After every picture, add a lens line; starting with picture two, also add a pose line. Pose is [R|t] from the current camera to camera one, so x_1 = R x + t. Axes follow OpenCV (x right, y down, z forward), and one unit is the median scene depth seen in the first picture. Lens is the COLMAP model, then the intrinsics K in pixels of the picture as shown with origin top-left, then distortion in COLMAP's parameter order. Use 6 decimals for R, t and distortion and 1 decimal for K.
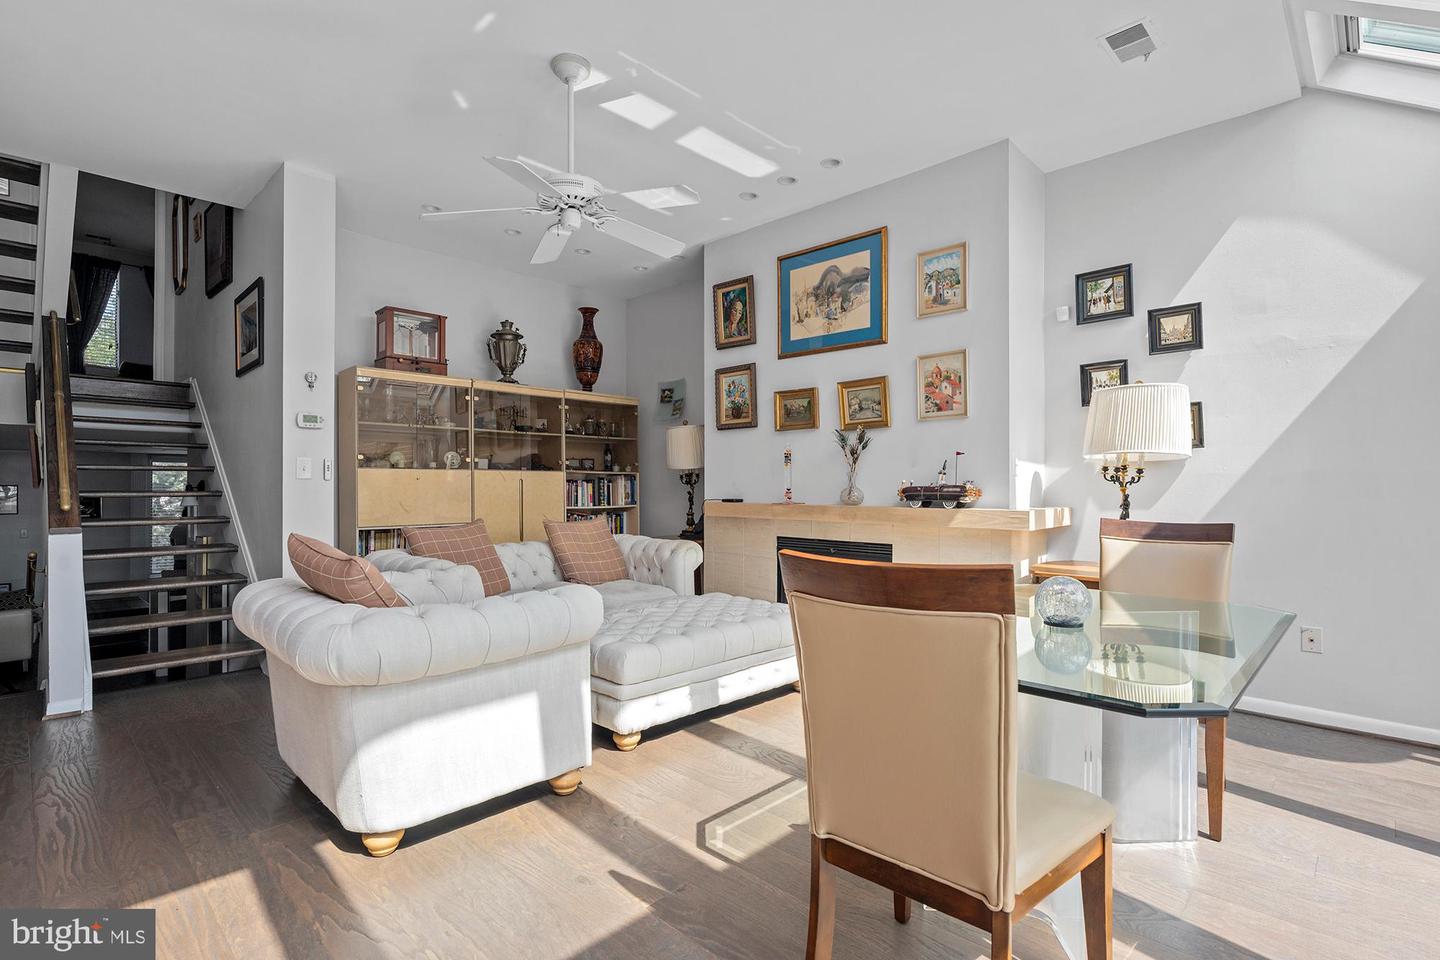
lens RADIAL K [[682.2, 0, 725.4], [0, 682.2, 487.1], [0, 0, 1]] dist [0.001853, -0.000168]
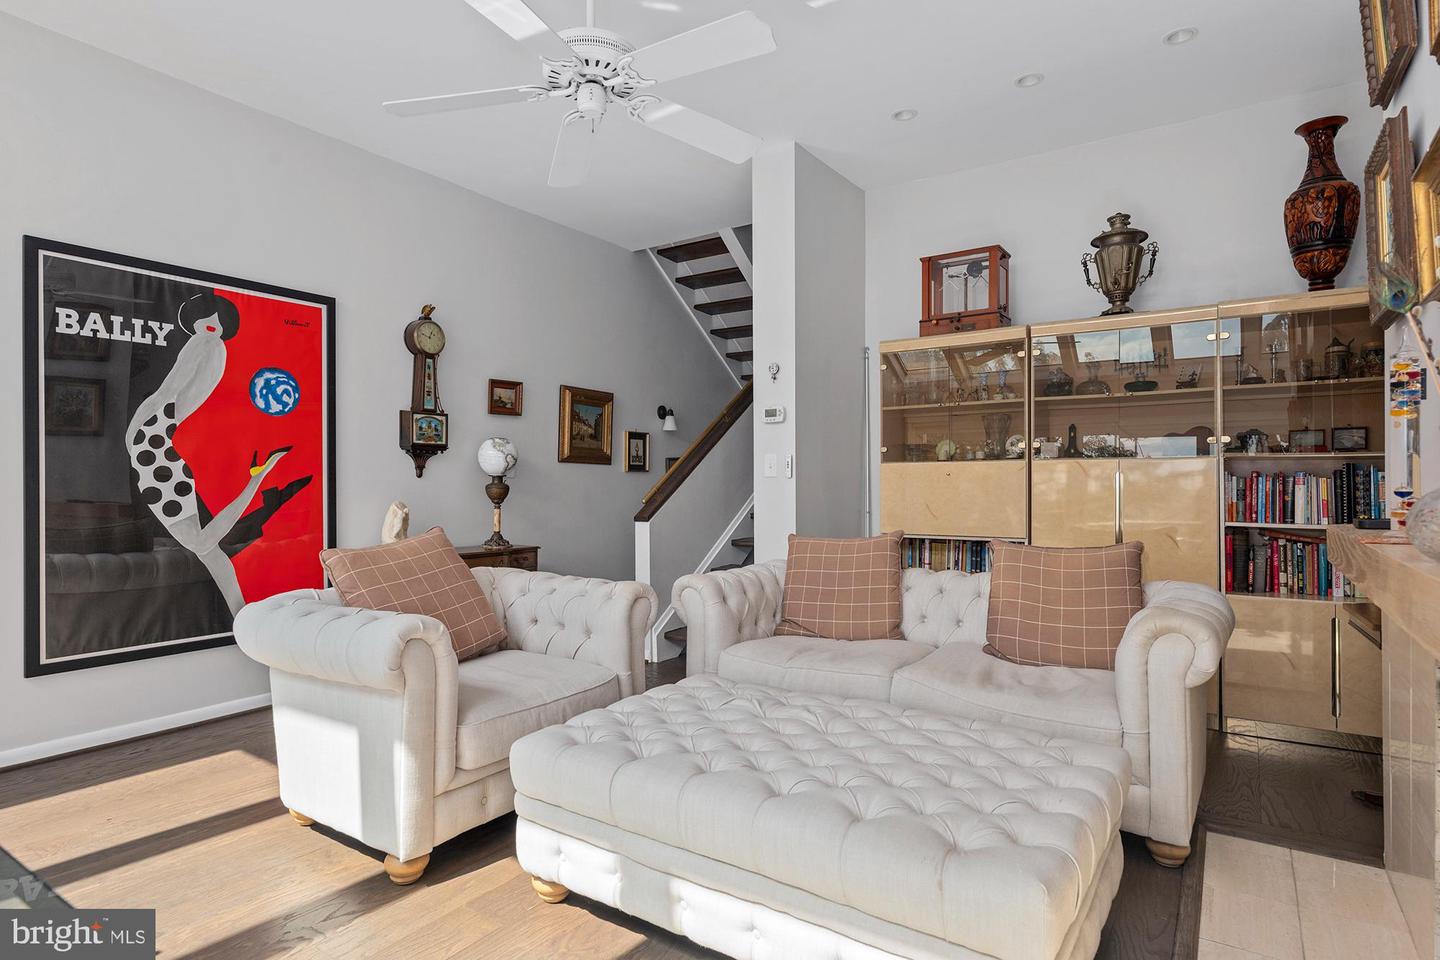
lens RADIAL K [[785.7, 0, 728.0], [0, 785.7, 475.9], [0, 0, 1]] dist [0.003645, -0.001160]
pose [[0.179222, -0.013717, -0.983713, 0.352424], [-0.001797, 0.999897, -0.014270, 0.002623], [0.983807, 0.004325, 0.179179, 0.603147]]
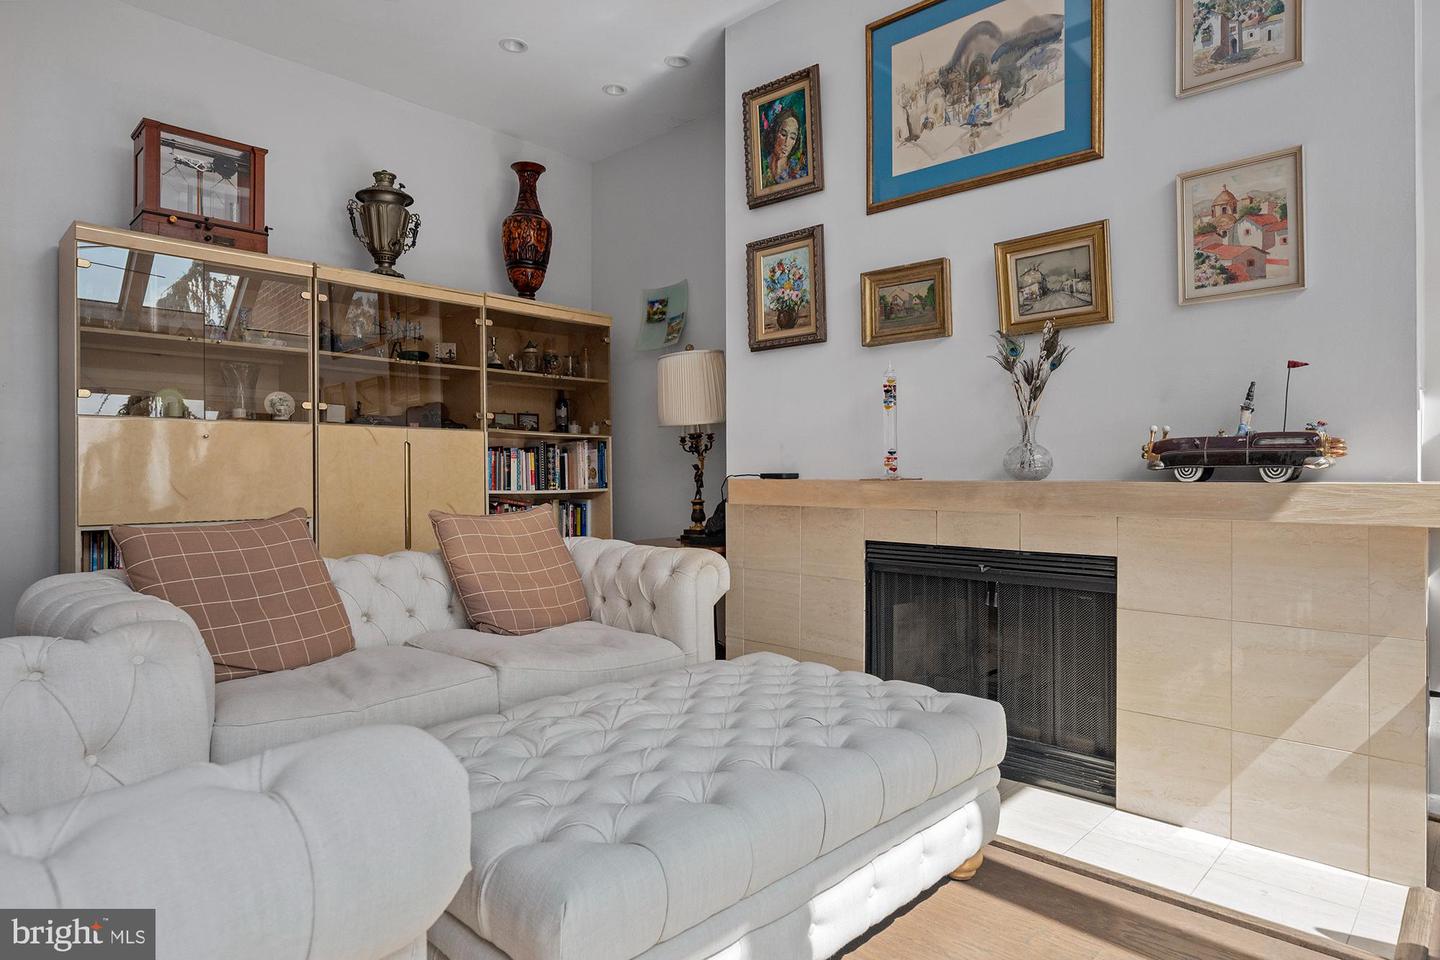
lens RADIAL K [[823.9, 0, 727.9], [0, 823.9, 476.1], [0, 0, 1]] dist [-0.003191, 0.001515]
pose [[0.999940, -0.001462, 0.010881, -0.039454], [0.001469, 0.999999, -0.000679, 0.020385], [-0.010880, 0.000695, 0.999941, 0.334471]]
